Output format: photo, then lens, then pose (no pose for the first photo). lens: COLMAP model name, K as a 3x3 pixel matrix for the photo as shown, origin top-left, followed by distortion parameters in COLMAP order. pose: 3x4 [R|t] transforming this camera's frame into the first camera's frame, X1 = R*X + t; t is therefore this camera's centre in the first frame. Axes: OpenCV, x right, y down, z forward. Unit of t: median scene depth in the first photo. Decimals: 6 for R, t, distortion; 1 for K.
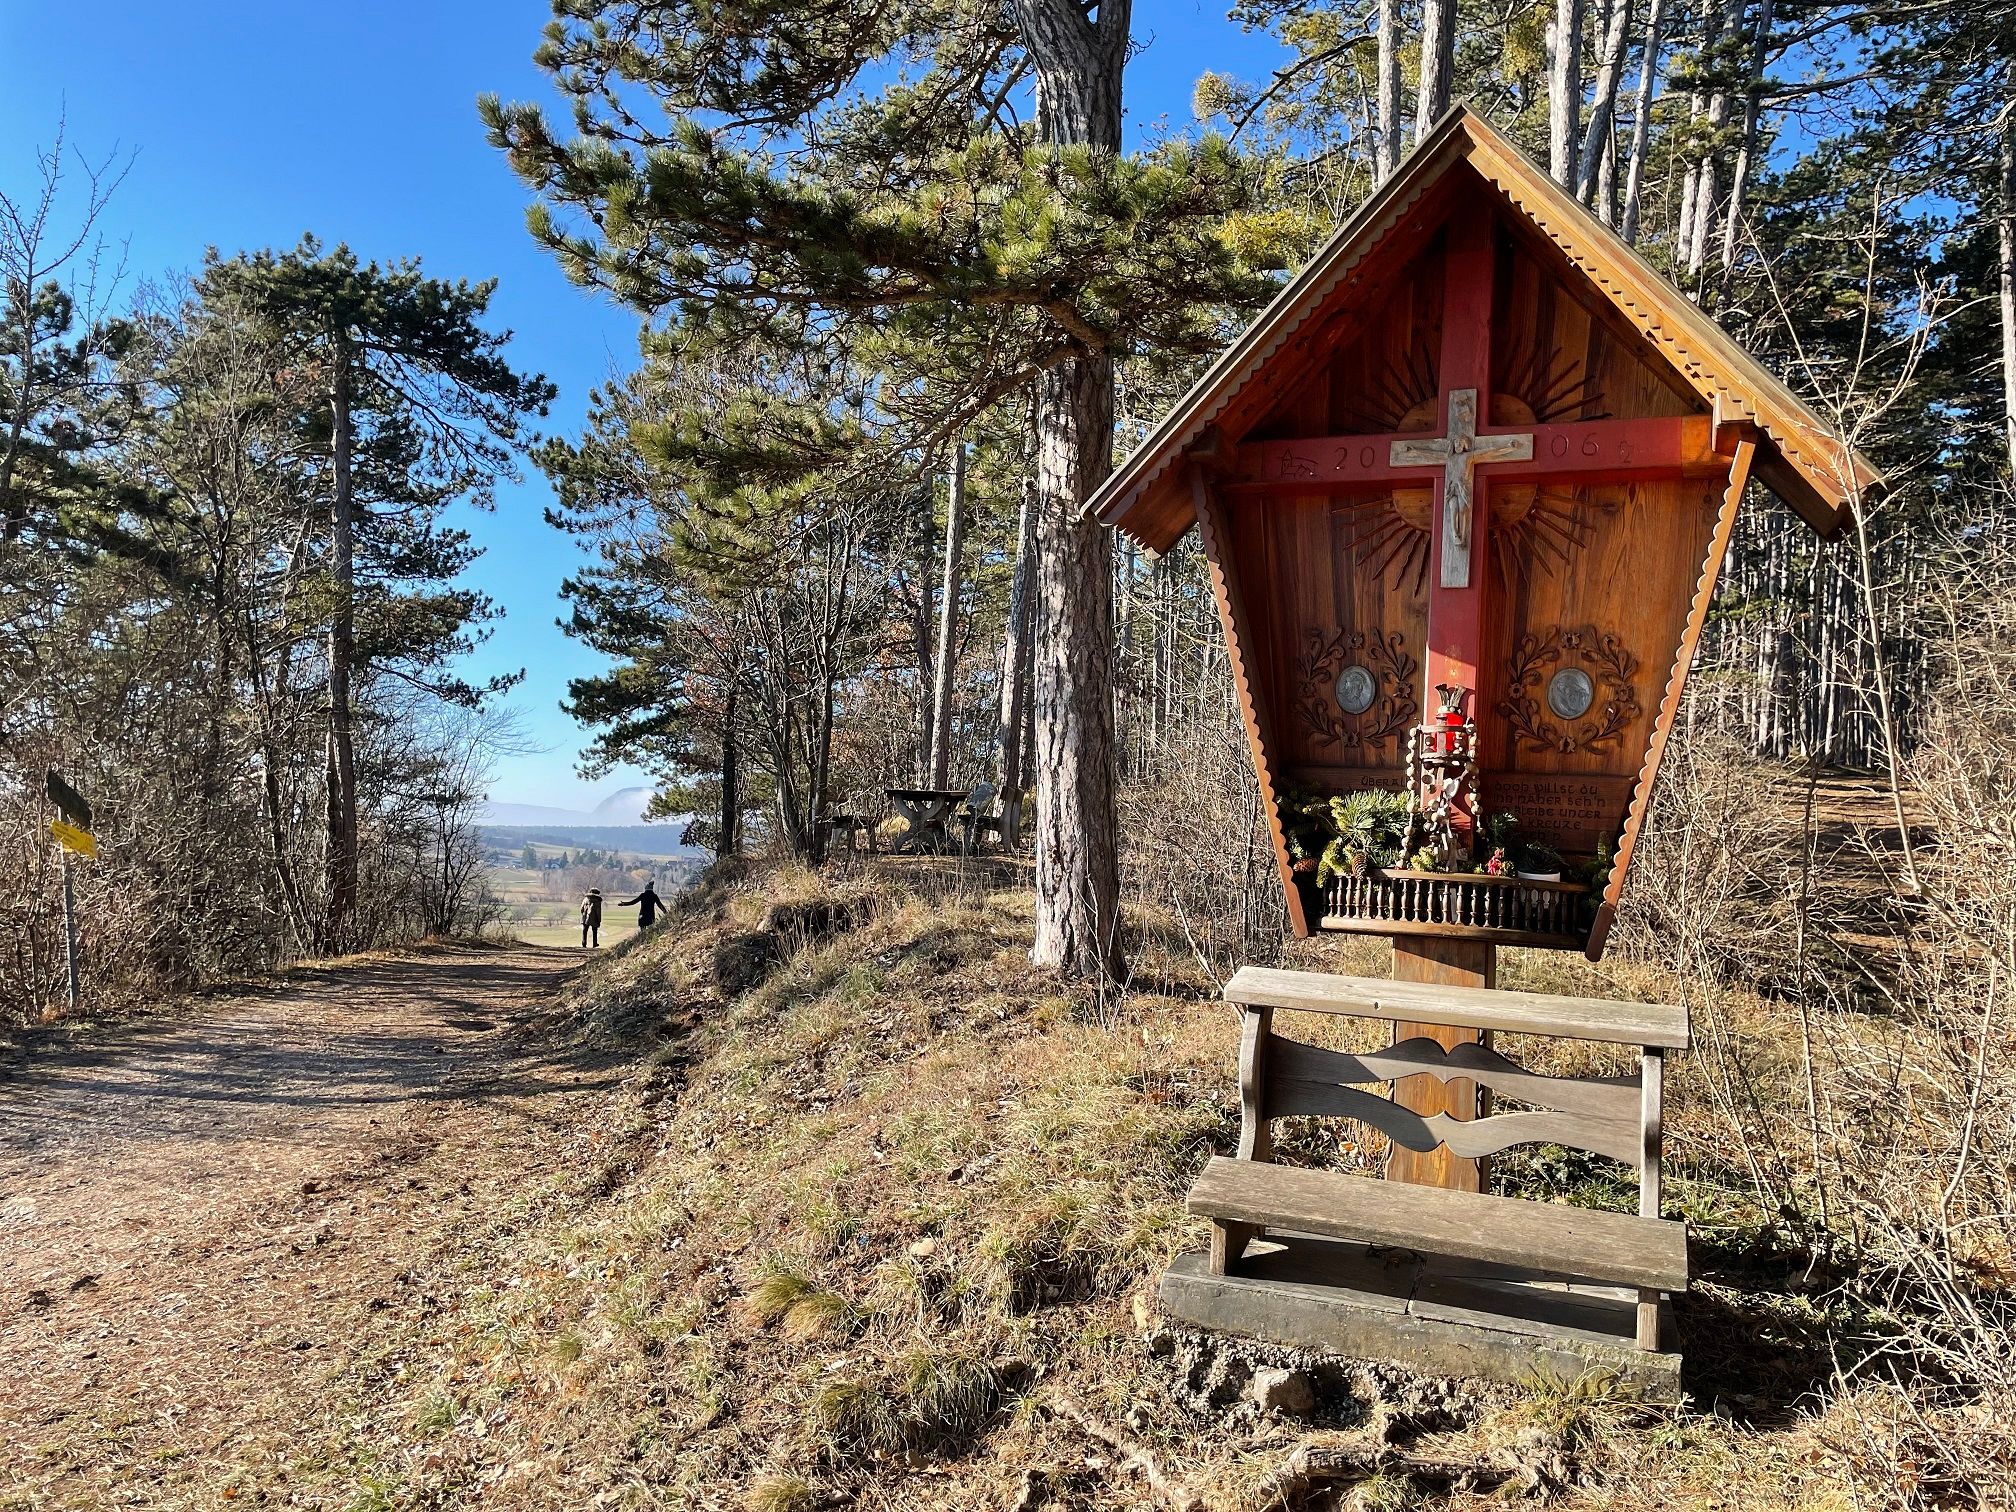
lens RADIAL K [[1535.7, 0, 994.1], [0, 1535.7, 728.7], [0, 0, 1]] dist [0.096483, -0.128754]
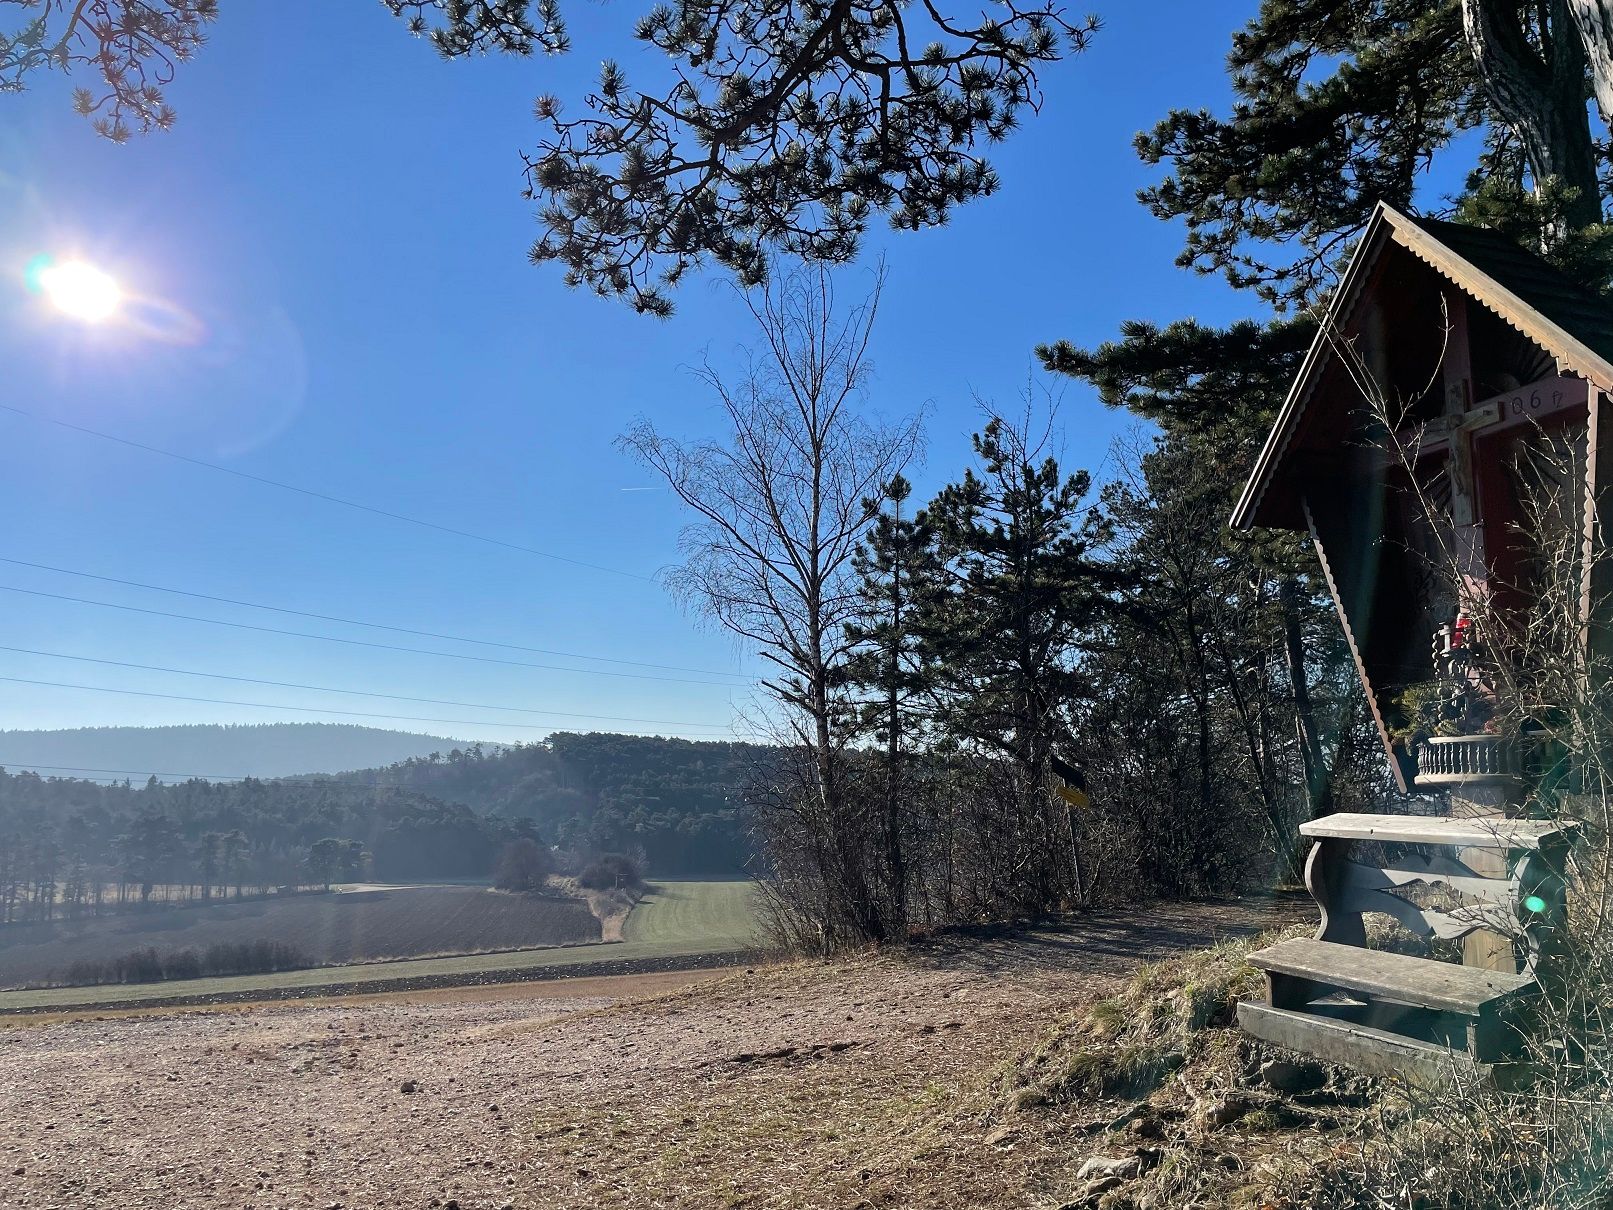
lens RADIAL K [[1228.7, 0, 795.4], [0, 1228.7, 583.2], [0, 0, 1]] dist [0.096483, -0.128754]
pose [[0.633643, -0.185125, -0.751149, 0.740936], [0.104553, 0.982531, -0.153953, 0.066237], [0.766528, 0.019017, 0.641929, -0.152494]]
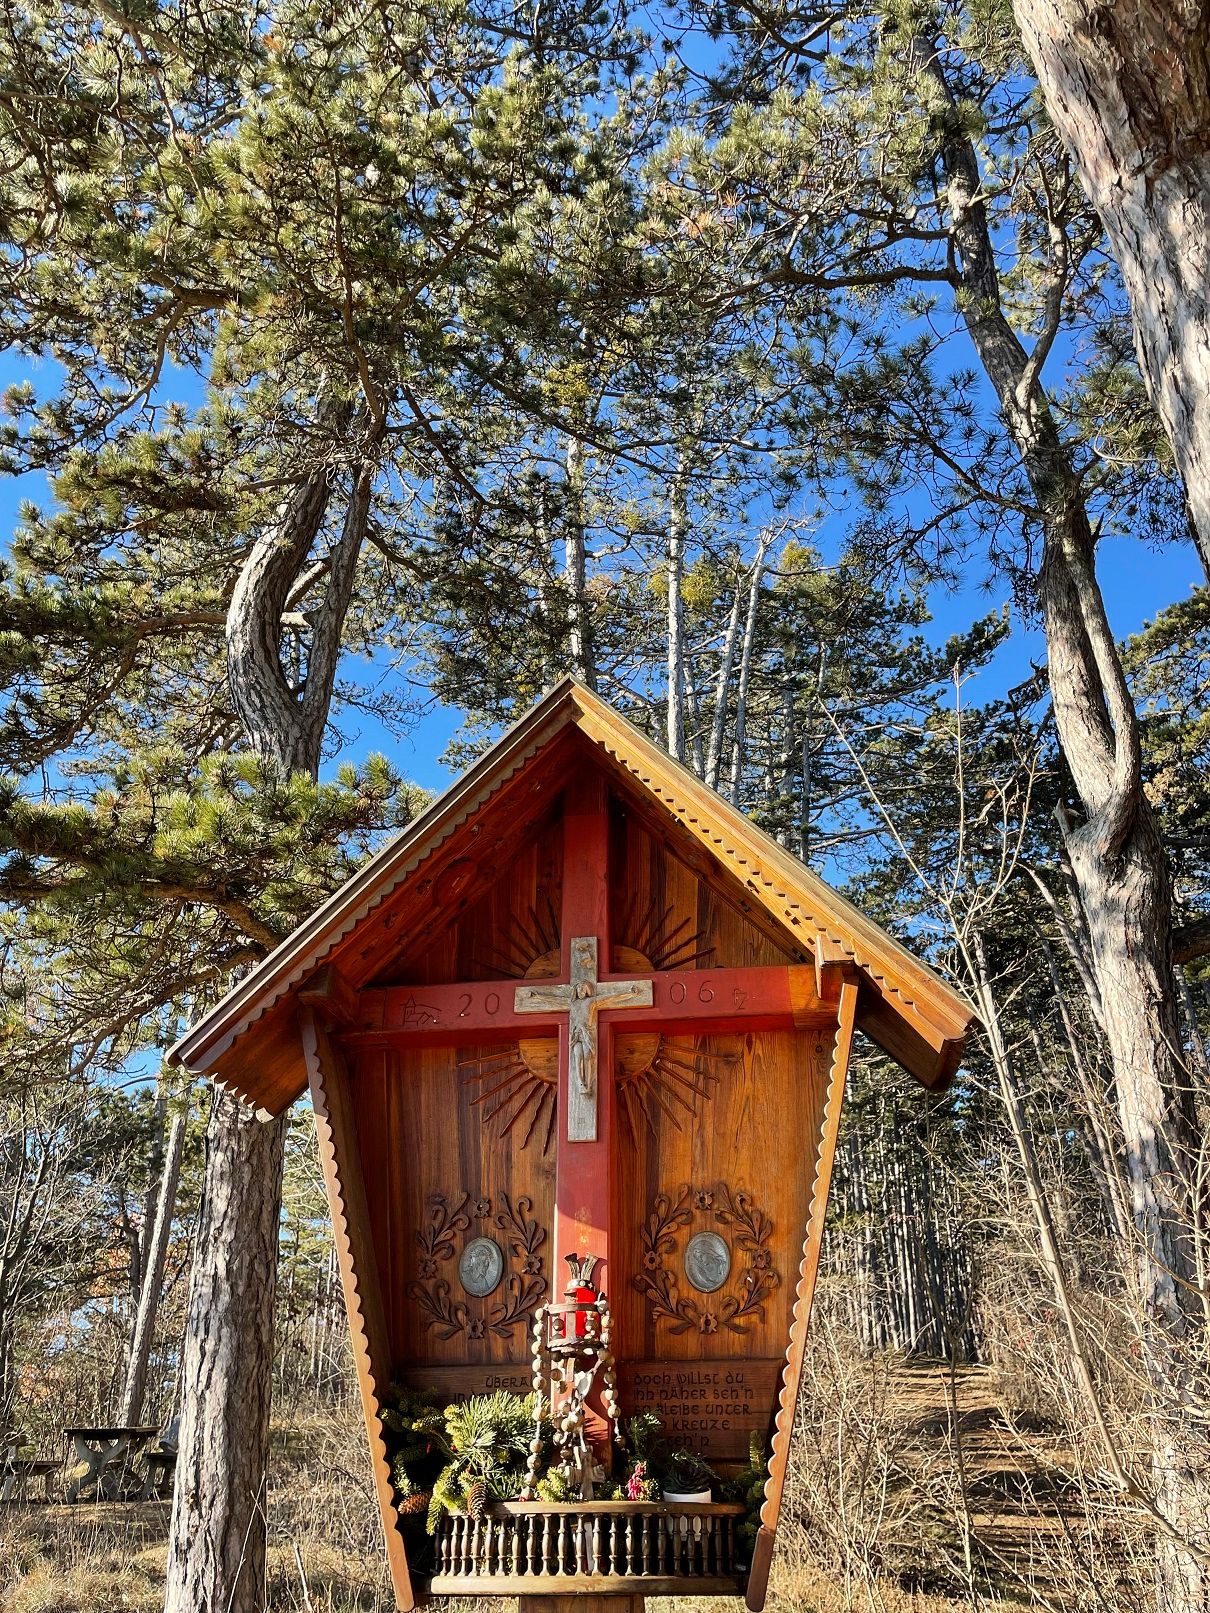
lens RADIAL K [[1228.7, 0, 616.1], [0, 1228.7, 814.5], [0, 0, 1]] dist [0.096483, -0.128754]
pose [[0.961099, 0.068591, 0.267553, 0.106964], [0.042474, 0.920450, -0.388546, 0.016787], [-0.272920, 0.384795, 0.881730, 0.271697]]
